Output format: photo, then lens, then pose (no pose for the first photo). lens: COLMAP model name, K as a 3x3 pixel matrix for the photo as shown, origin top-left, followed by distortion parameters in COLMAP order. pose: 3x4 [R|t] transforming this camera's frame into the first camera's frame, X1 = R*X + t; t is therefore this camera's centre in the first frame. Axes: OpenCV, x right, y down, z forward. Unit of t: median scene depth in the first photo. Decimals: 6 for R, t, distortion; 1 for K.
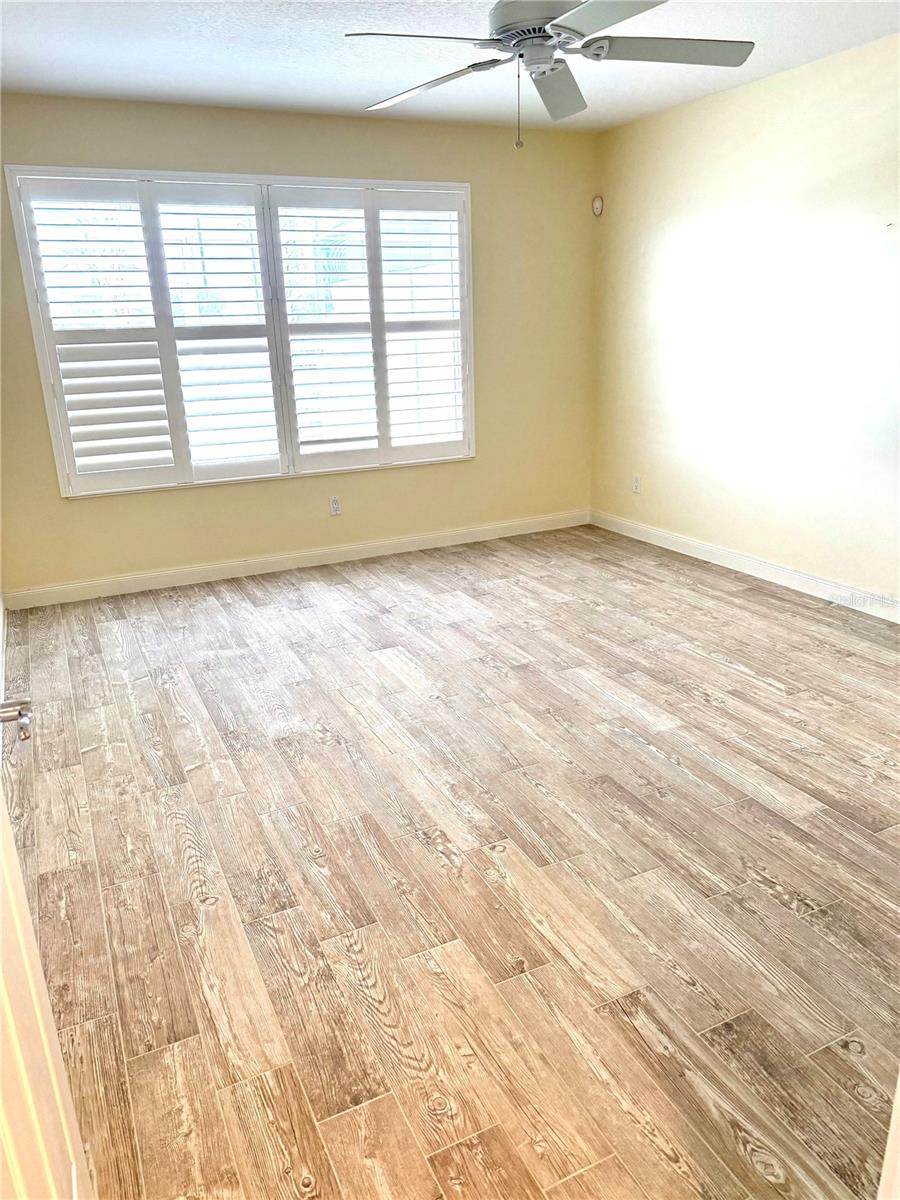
lens RADIAL K [[849.7, 0, 458.1], [0, 849.7, 594.7], [0, 0, 1]] dist [0.067897, -0.069357]
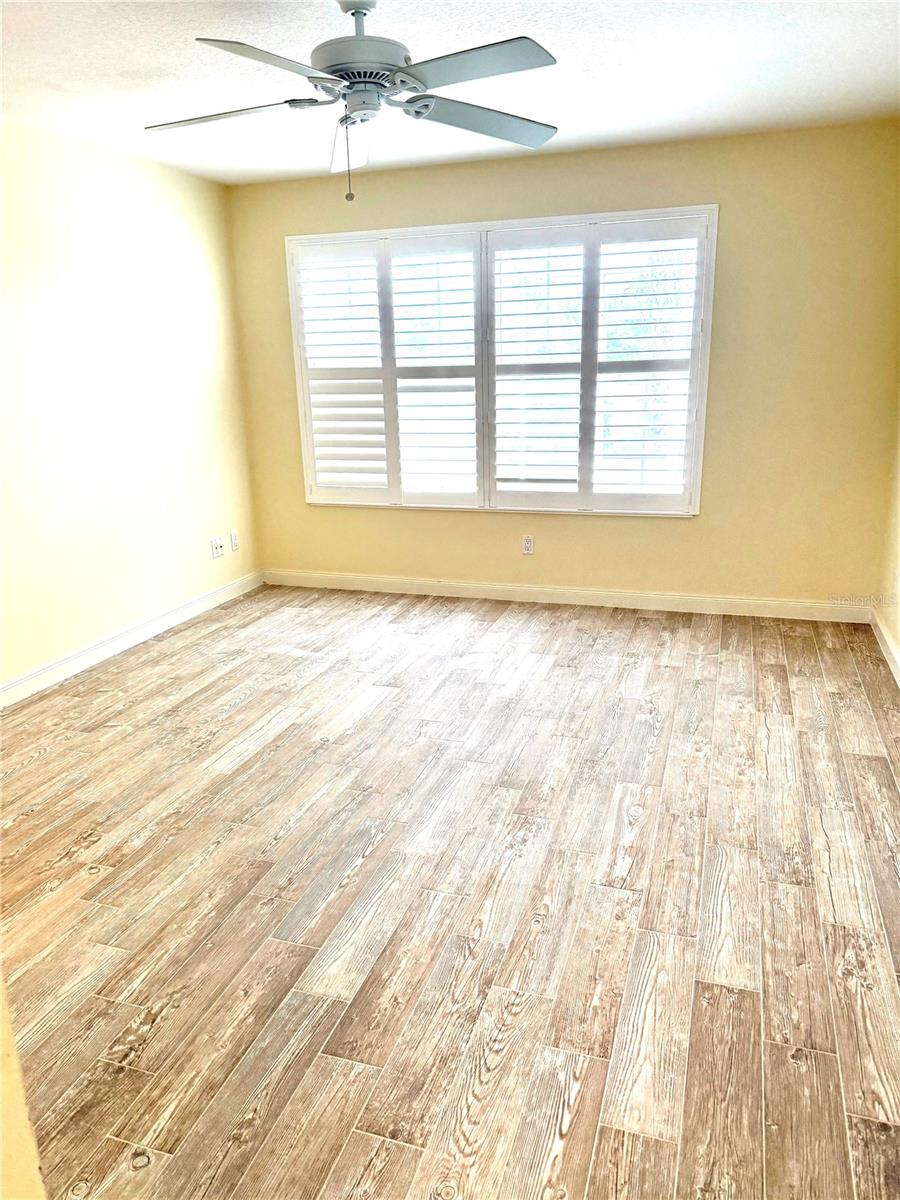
lens RADIAL K [[849.7, 0, 454.7], [0, 849.7, 597.6], [0, 0, 1]] dist [0.067897, -0.069357]
pose [[0.706575, 0.201222, -0.678426, 0.523681], [-0.209792, 0.975183, 0.070744, -0.105968], [0.675825, 0.092343, 0.731255, 0.243867]]
